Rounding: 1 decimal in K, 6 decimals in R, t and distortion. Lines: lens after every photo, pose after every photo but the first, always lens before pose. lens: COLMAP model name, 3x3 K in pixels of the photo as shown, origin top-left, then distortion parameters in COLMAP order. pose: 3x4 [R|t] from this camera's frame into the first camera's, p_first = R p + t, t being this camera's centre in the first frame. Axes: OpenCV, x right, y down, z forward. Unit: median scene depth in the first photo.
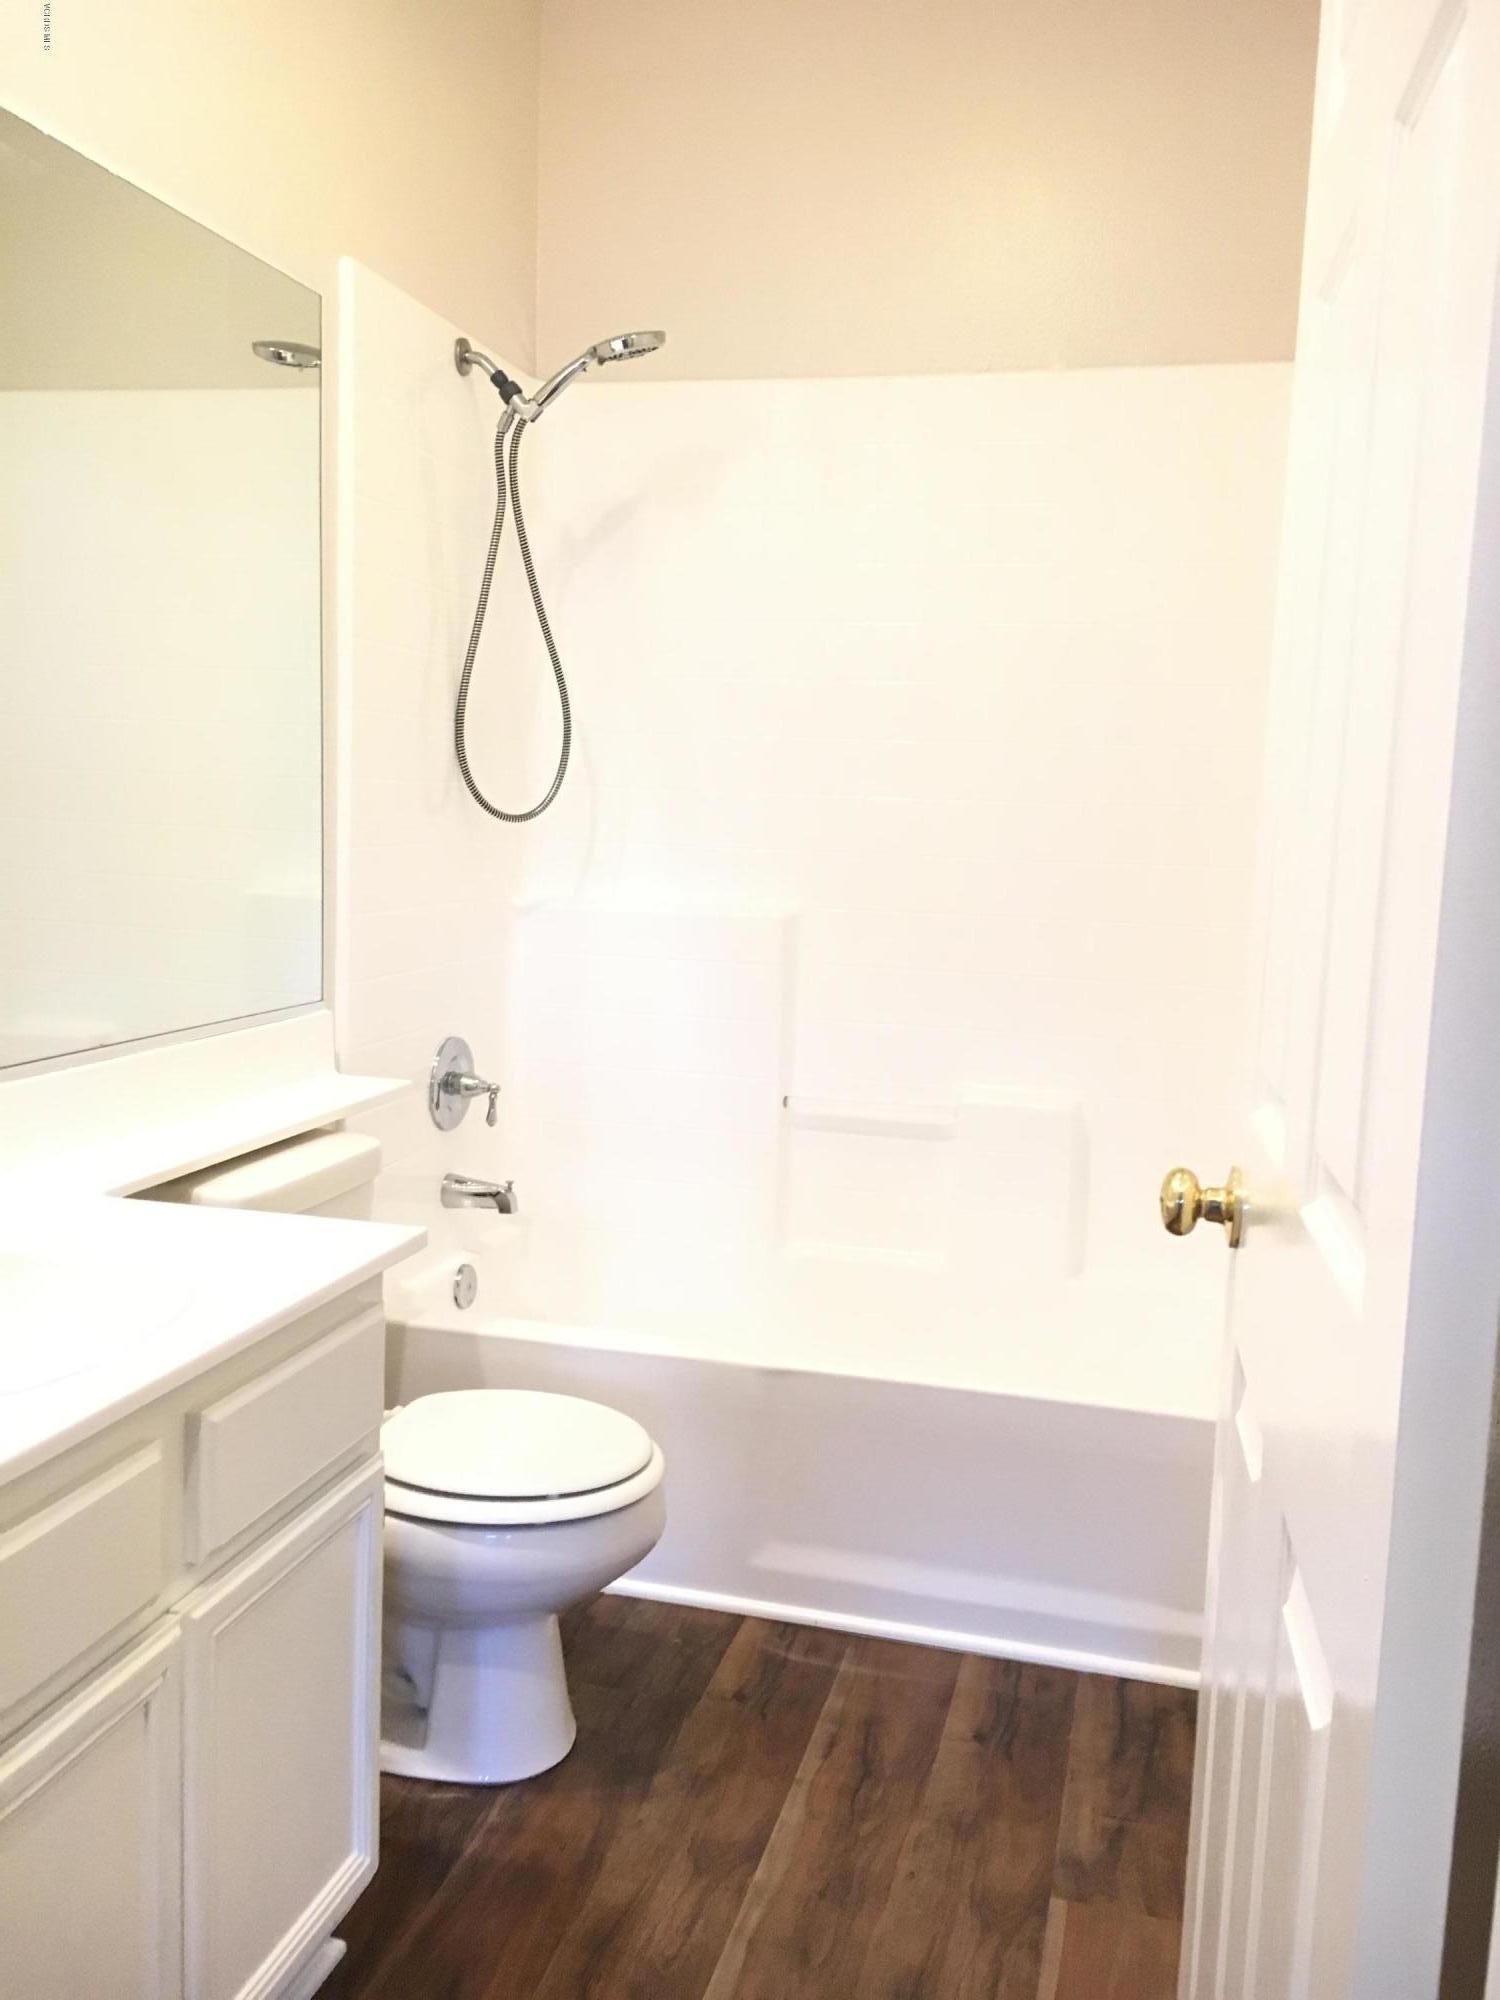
lens RADIAL K [[1707.6, 0, 749.9], [0, 1707.6, 1001.1], [0, 0, 1]] dist [0.072923, -0.092670]
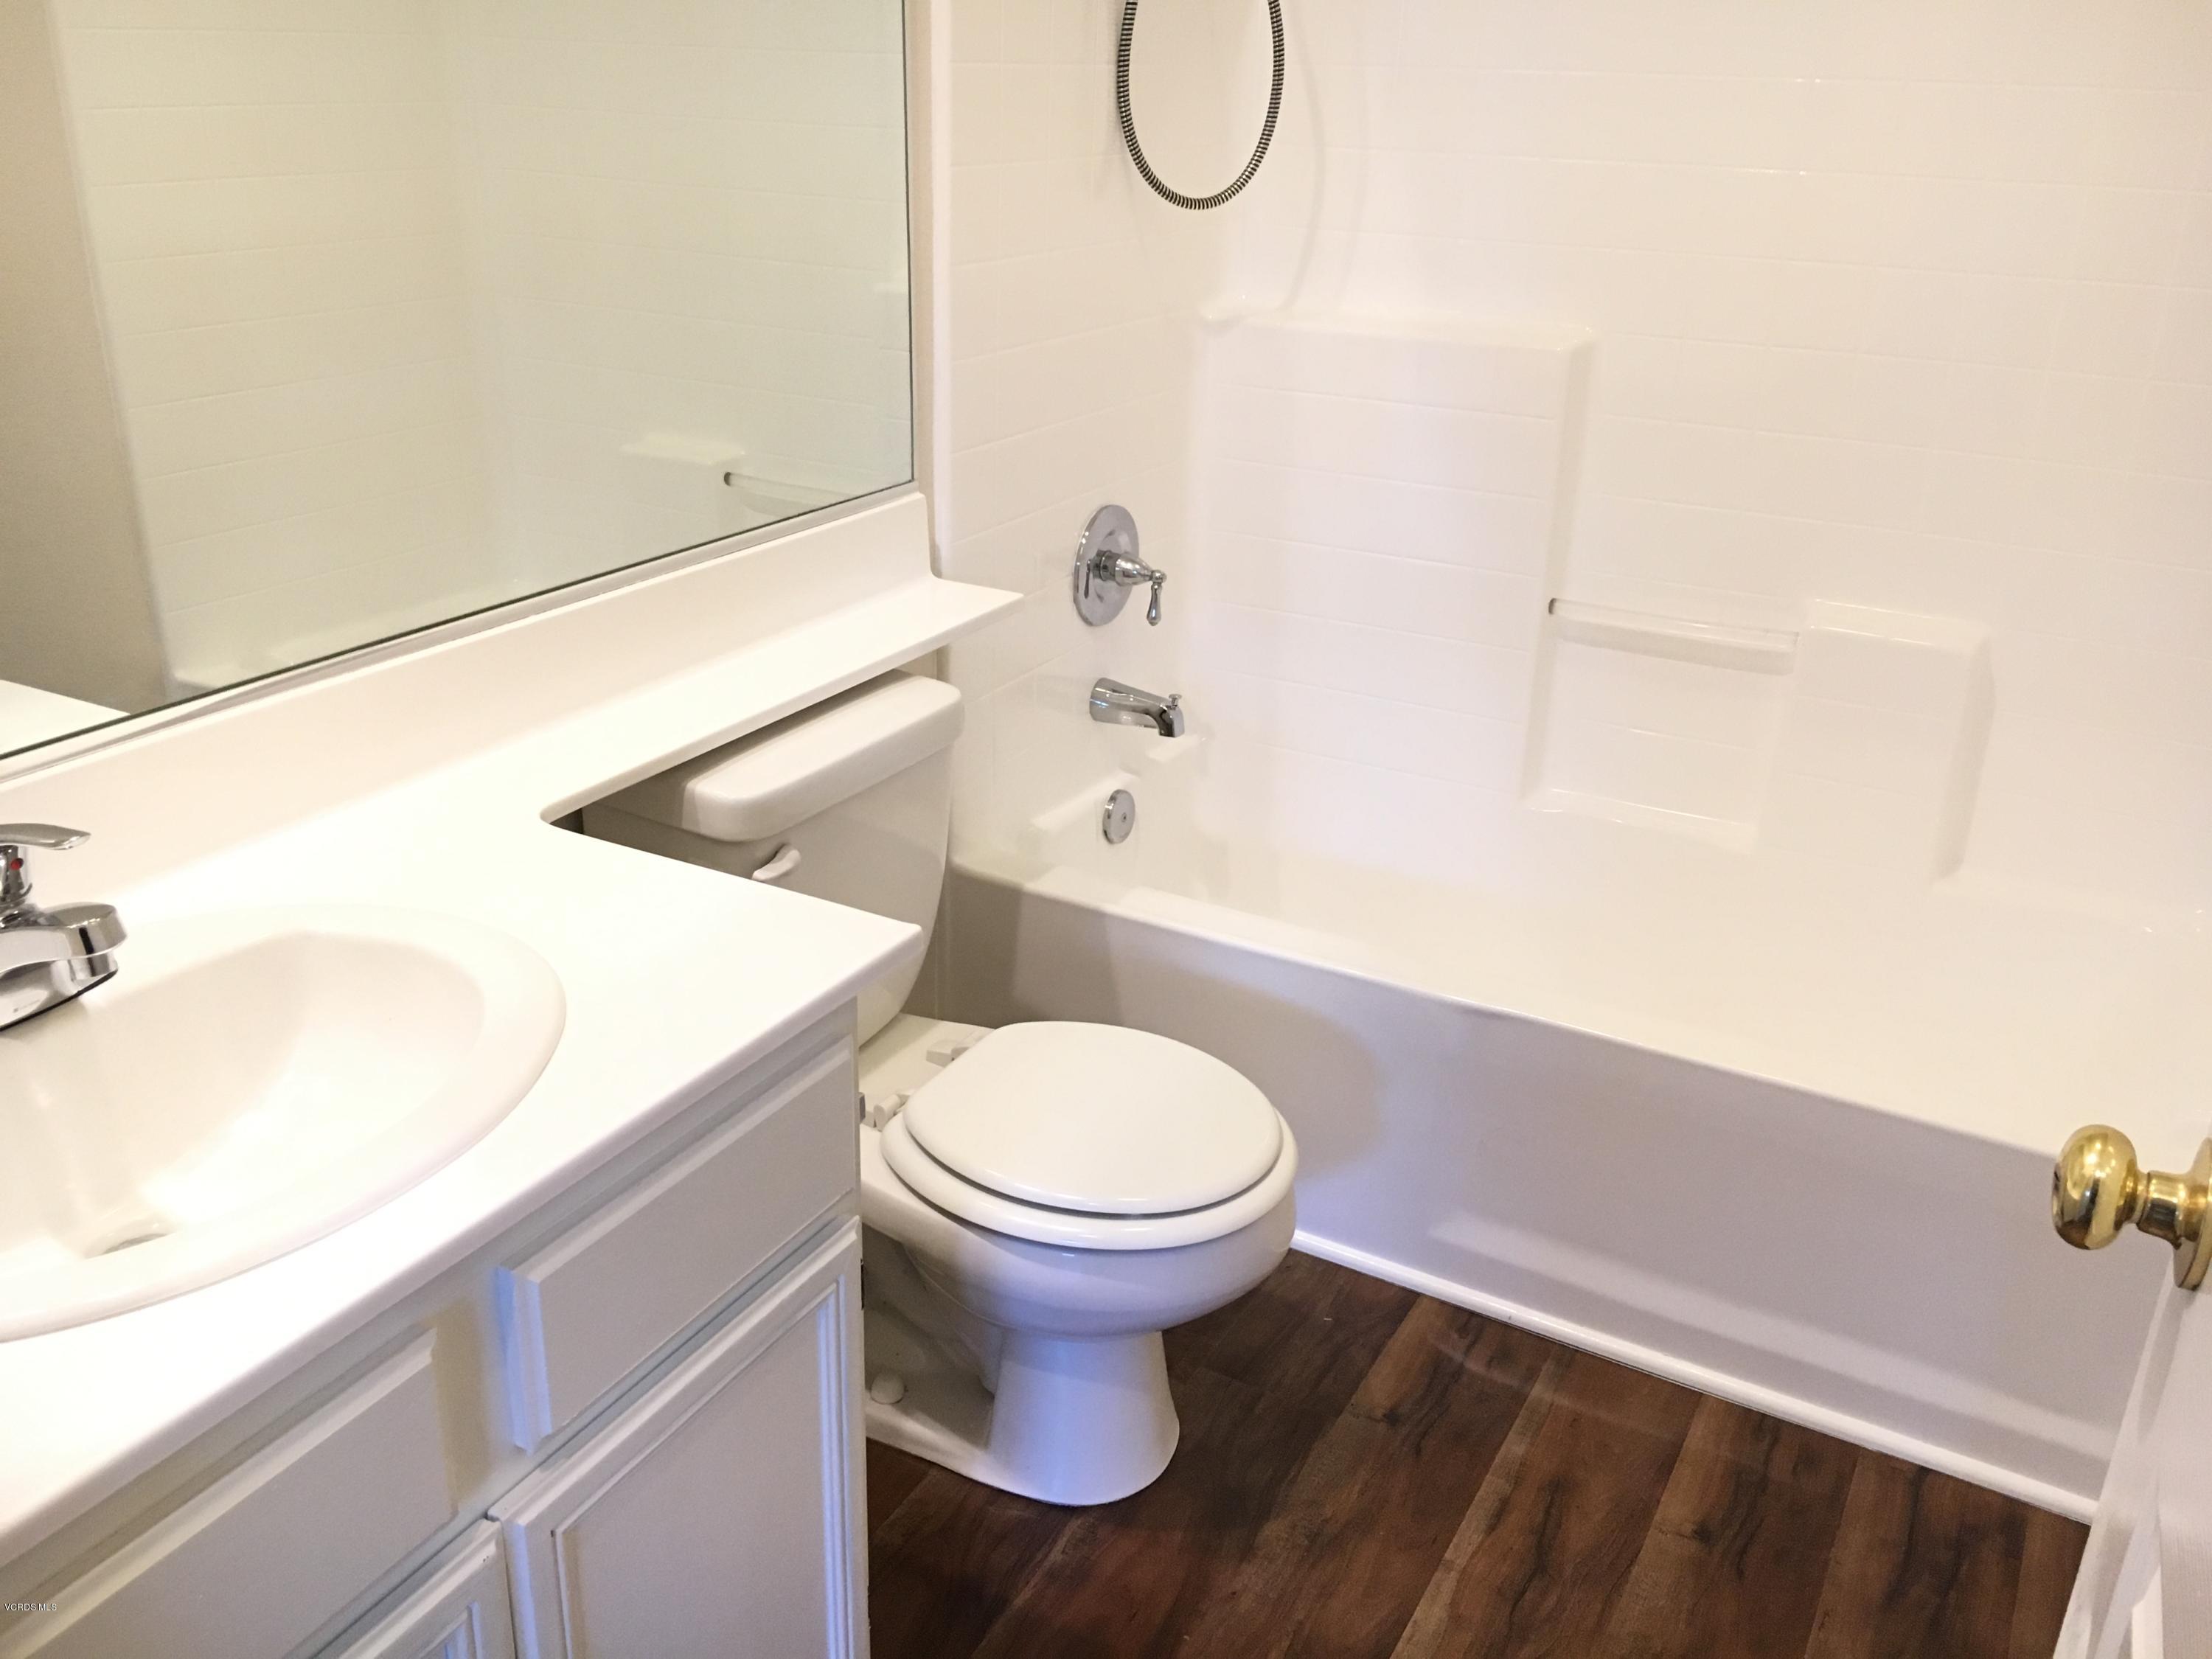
lens RADIAL K [[1888.6, 0, 1093.5], [0, 1888.6, 828.5], [0, 0, 1]] dist [0.072923, -0.092670]
pose [[0.966906, 0.089183, -0.239039, 0.048194], [-0.022800, 0.963372, 0.267198, -0.089980], [0.254113, -0.252906, 0.933523, 0.232668]]
